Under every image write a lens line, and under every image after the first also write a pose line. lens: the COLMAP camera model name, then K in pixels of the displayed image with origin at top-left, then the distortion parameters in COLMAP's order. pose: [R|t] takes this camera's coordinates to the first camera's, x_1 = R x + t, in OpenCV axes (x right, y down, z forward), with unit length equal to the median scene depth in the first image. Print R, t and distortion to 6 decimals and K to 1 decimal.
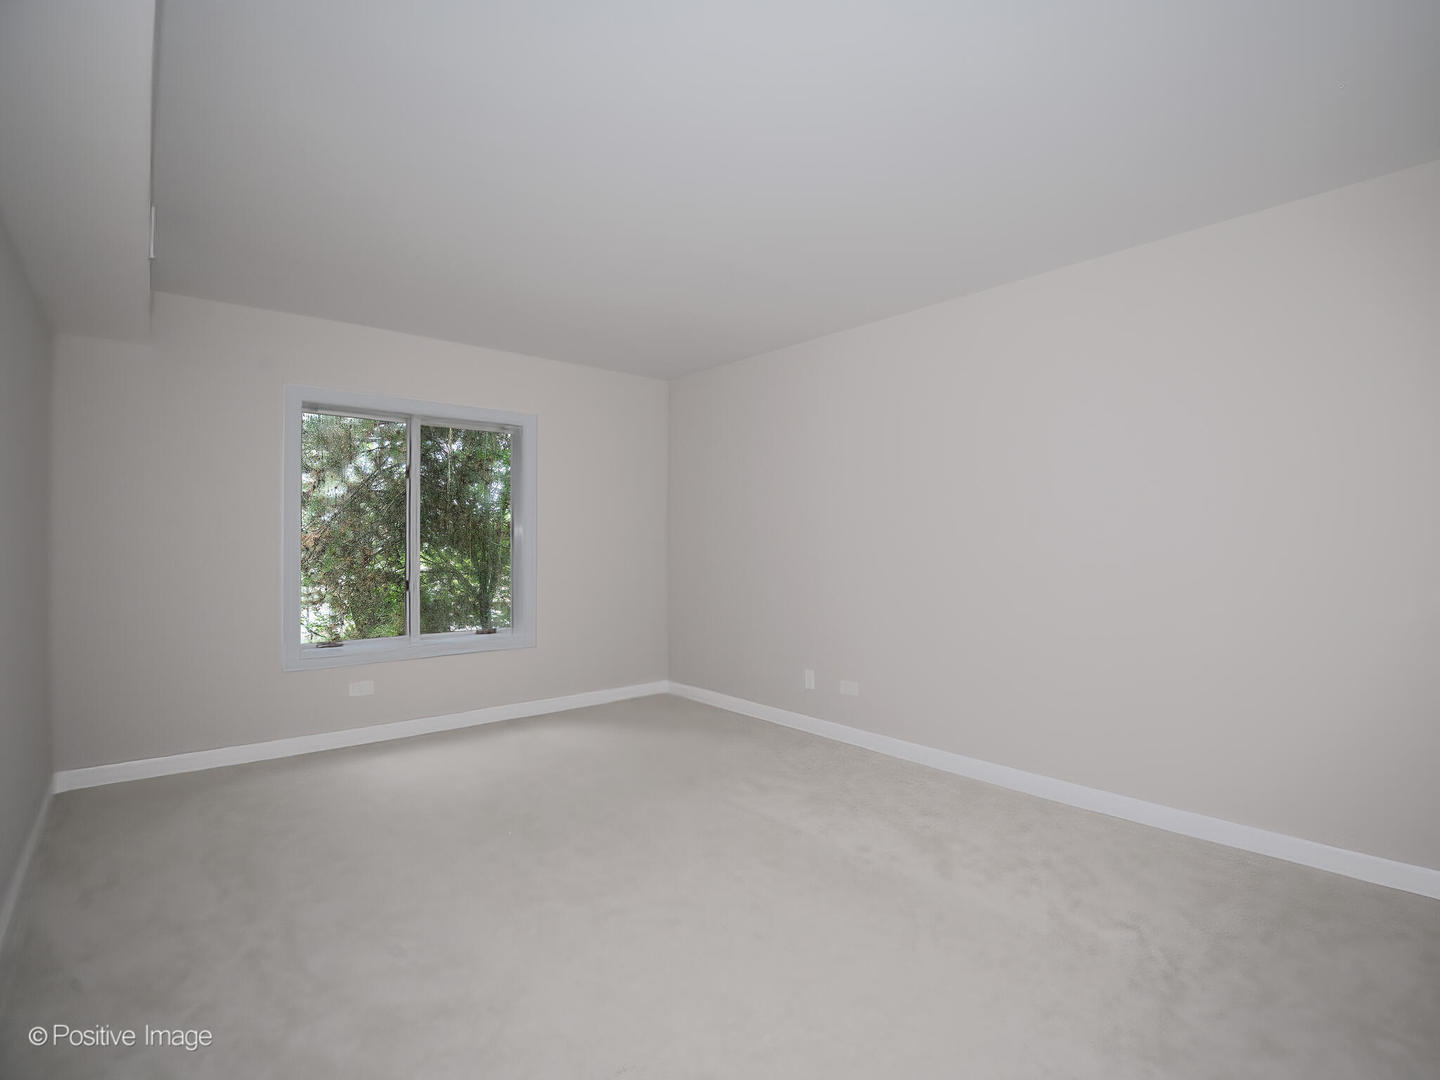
lens RADIAL K [[657.7, 0, 804.4], [0, 657.7, 577.0], [0, 0, 1]] dist [-0.001825, -0.001584]
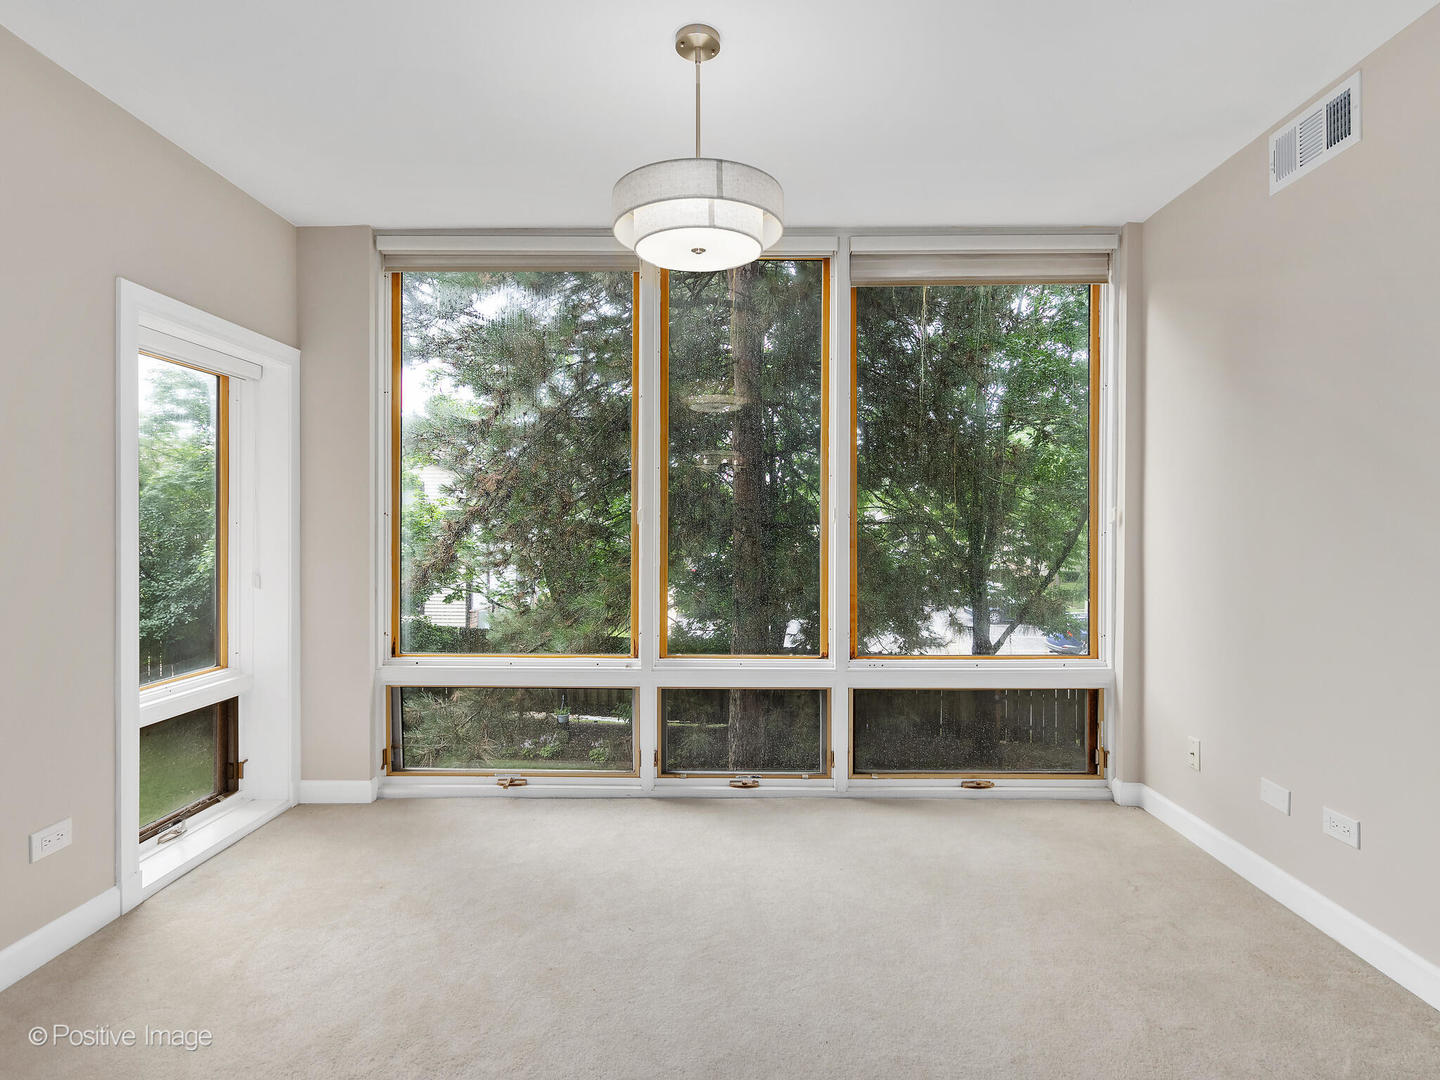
lens RADIAL K [[657.7, 0, 712.9], [0, 657.7, 529.9], [0, 0, 1]] dist [-0.001825, -0.001584]
pose [[0.999997, -0.000705, 0.002211, -0.496587], [0.000705, 1.000000, -0.000119, -0.000674], [-0.002211, 0.000120, 0.999998, 0.234336]]
